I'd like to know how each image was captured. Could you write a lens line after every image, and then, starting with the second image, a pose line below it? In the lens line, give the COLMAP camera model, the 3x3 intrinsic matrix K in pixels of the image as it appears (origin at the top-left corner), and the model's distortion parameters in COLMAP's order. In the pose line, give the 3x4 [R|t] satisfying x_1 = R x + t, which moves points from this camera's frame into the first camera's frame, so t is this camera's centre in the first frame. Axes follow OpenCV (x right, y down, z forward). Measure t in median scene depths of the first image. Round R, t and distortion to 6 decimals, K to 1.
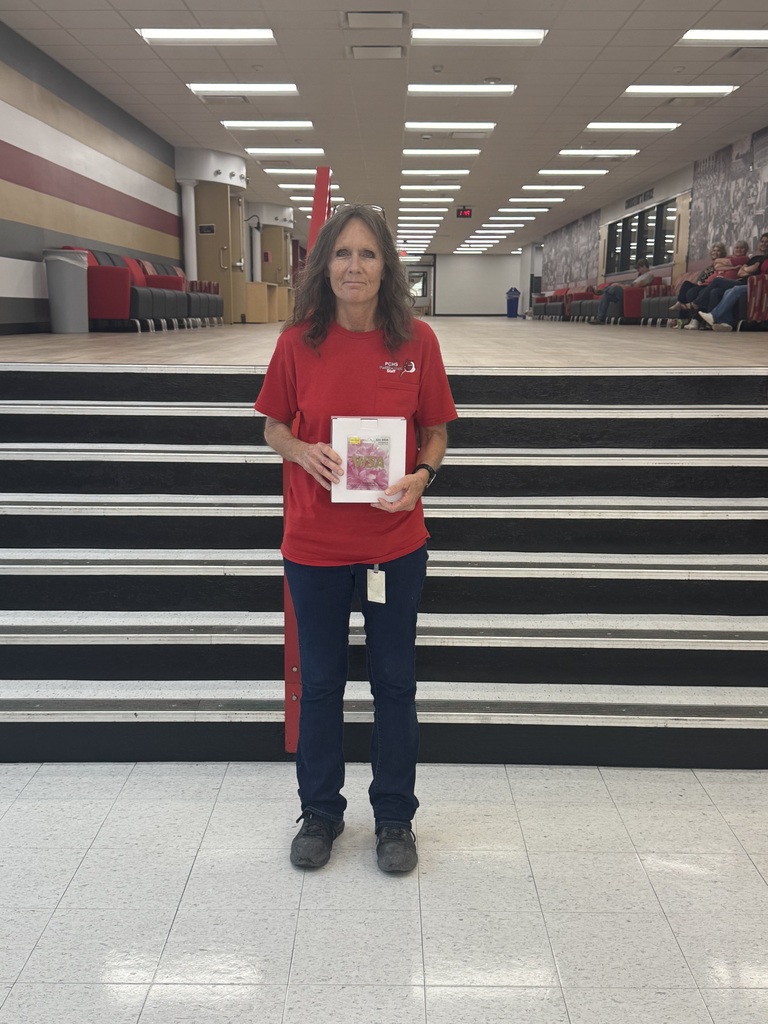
lens RADIAL K [[1086.7, 0, 385.2], [0, 1086.7, 515.9], [0, 0, 1]] dist [0.209868, -0.480192]
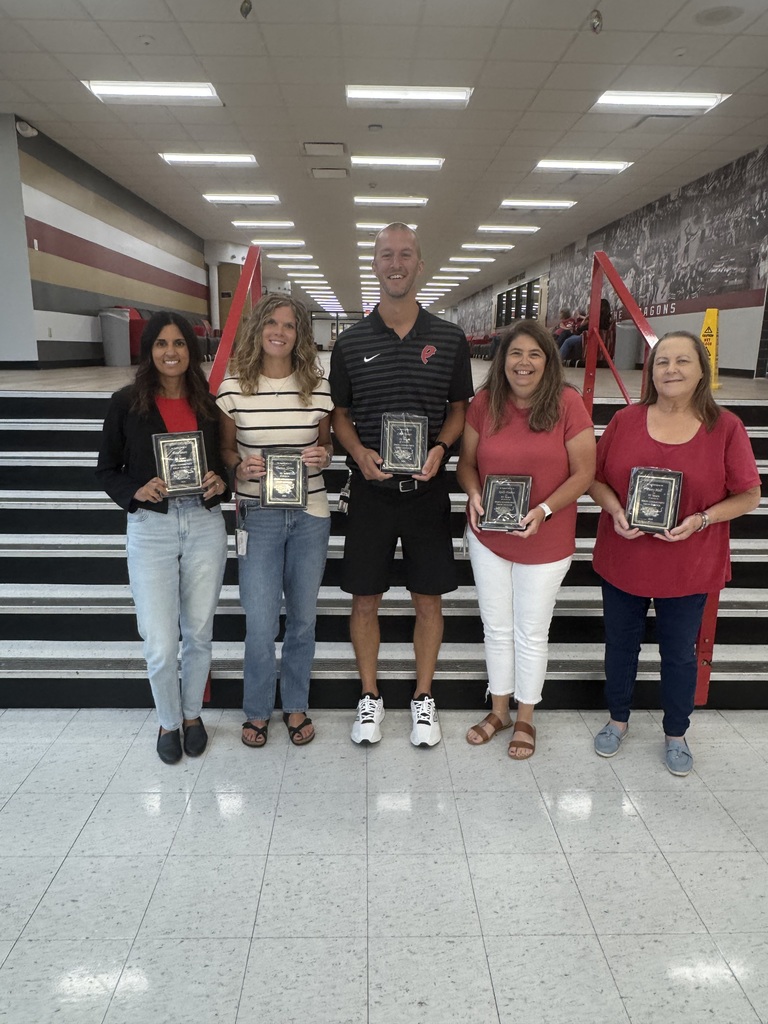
lens RADIAL K [[698.5, 0, 384.0], [0, 698.5, 512.0], [0, 0, 1]] dist [0.002939, -0.000590]
pose [[0.999541, 0.000373, 0.030306, 0.034355], [-0.001704, 0.999035, 0.043883, -0.013882], [-0.030261, -0.043915, 0.998577, 0.061443]]
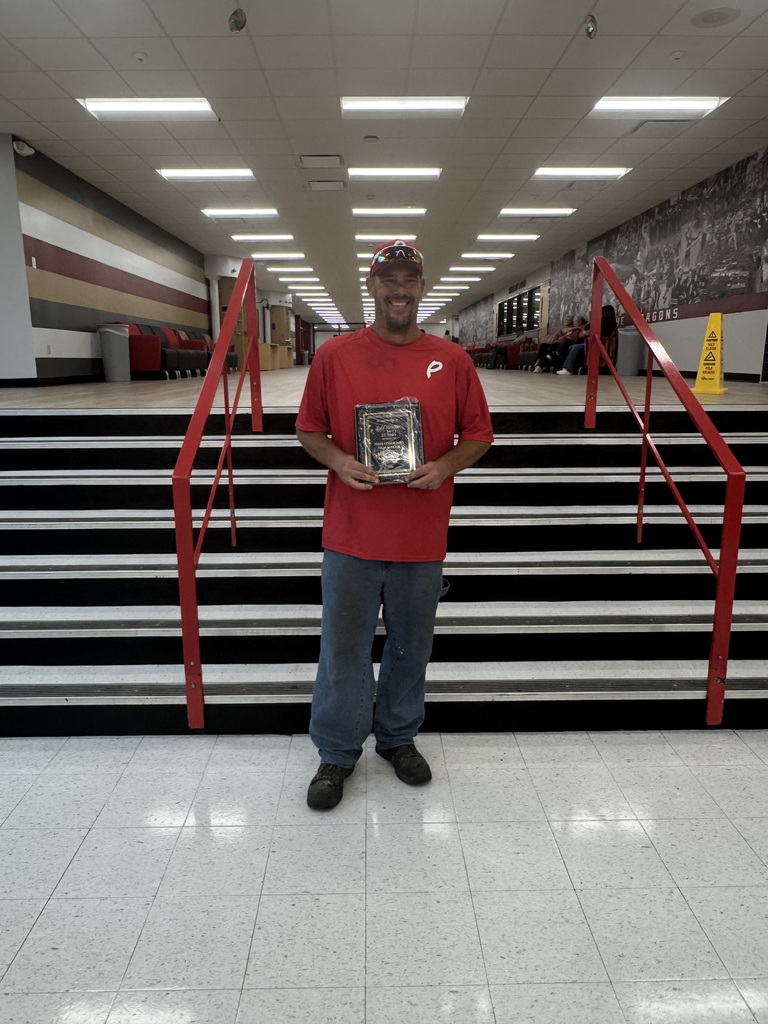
lens RADIAL K [[698.6, 0, 381.7], [0, 698.6, 509.0], [0, 0, 1]] dist [0.000986, 0.002135]
pose [[0.999696, -0.015279, 0.019369, 0.037853], [0.014787, 0.999570, 0.025324, -0.015760], [-0.019747, -0.025030, 0.999492, 0.070383]]
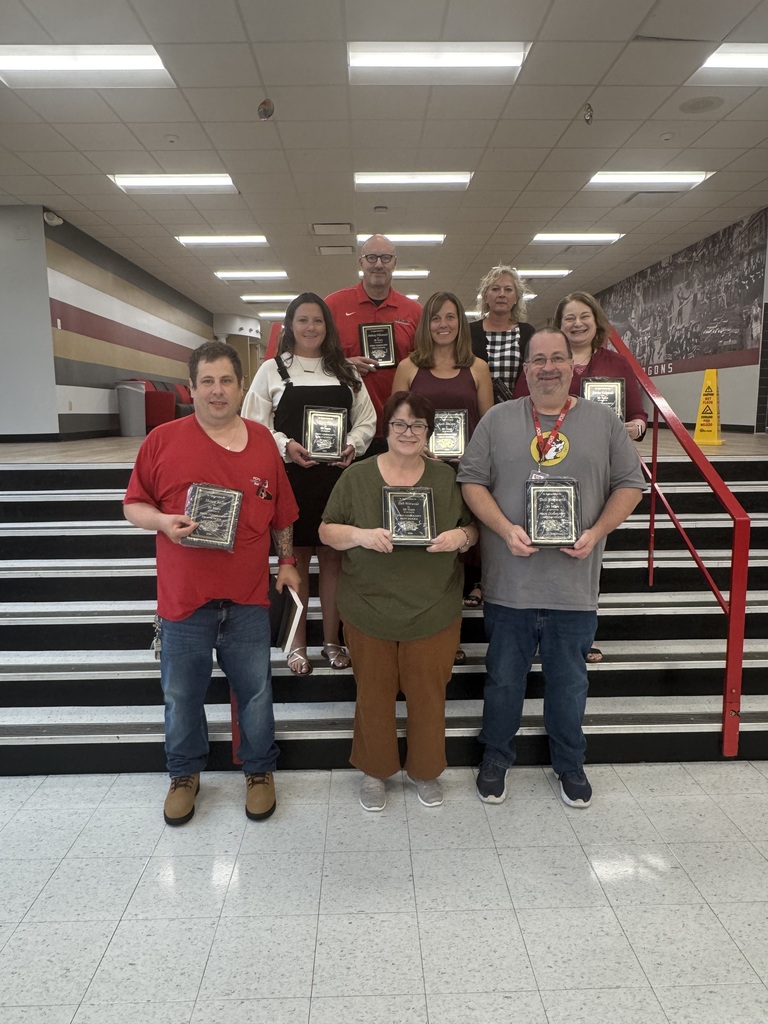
lens RADIAL K [[698.5, 0, 384.0], [0, 698.5, 512.0], [0, 0, 1]] dist [0.002939, -0.000590]
pose [[0.999410, -0.020344, 0.027668, 0.023239], [0.021518, 0.998852, -0.042792, -0.014384], [-0.026765, 0.043362, 0.998701, 0.050433]]
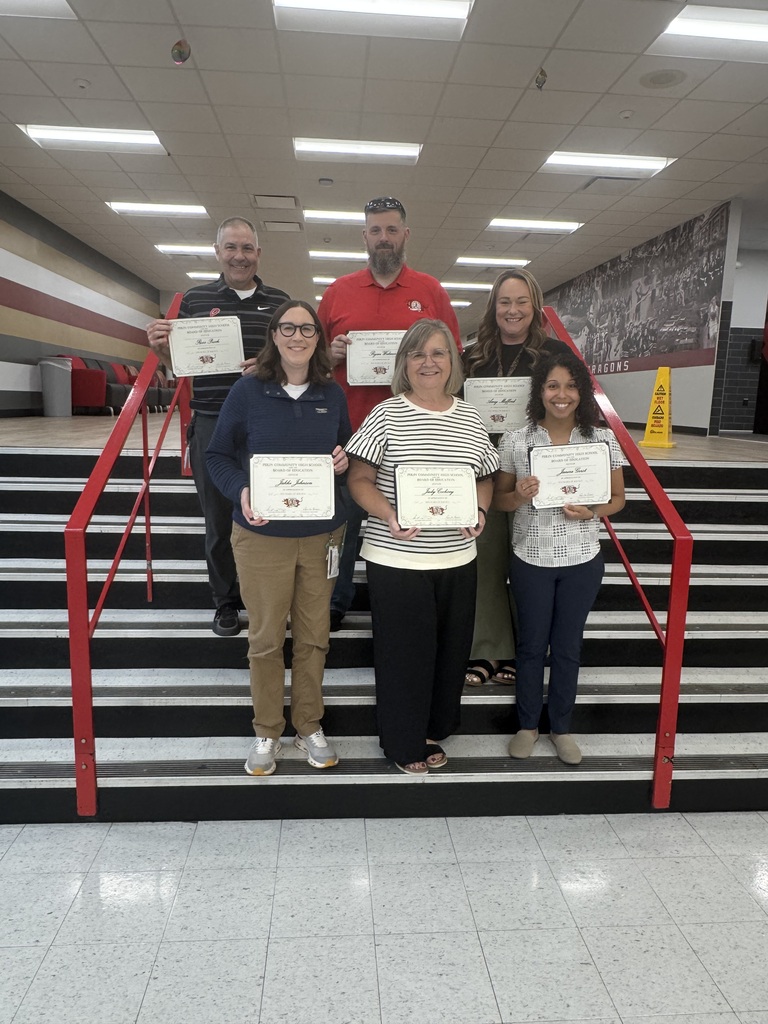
lens RADIAL K [[696.2, 0, 385.0], [0, 696.2, 514.4], [0, 0, 1]] dist [0.006356, -0.001833]
pose [[0.996644, 0.006239, 0.081617, 0.050352], [-0.004269, 0.999696, -0.024284, -0.021708], [-0.081744, 0.023854, 0.996368, 0.092337]]
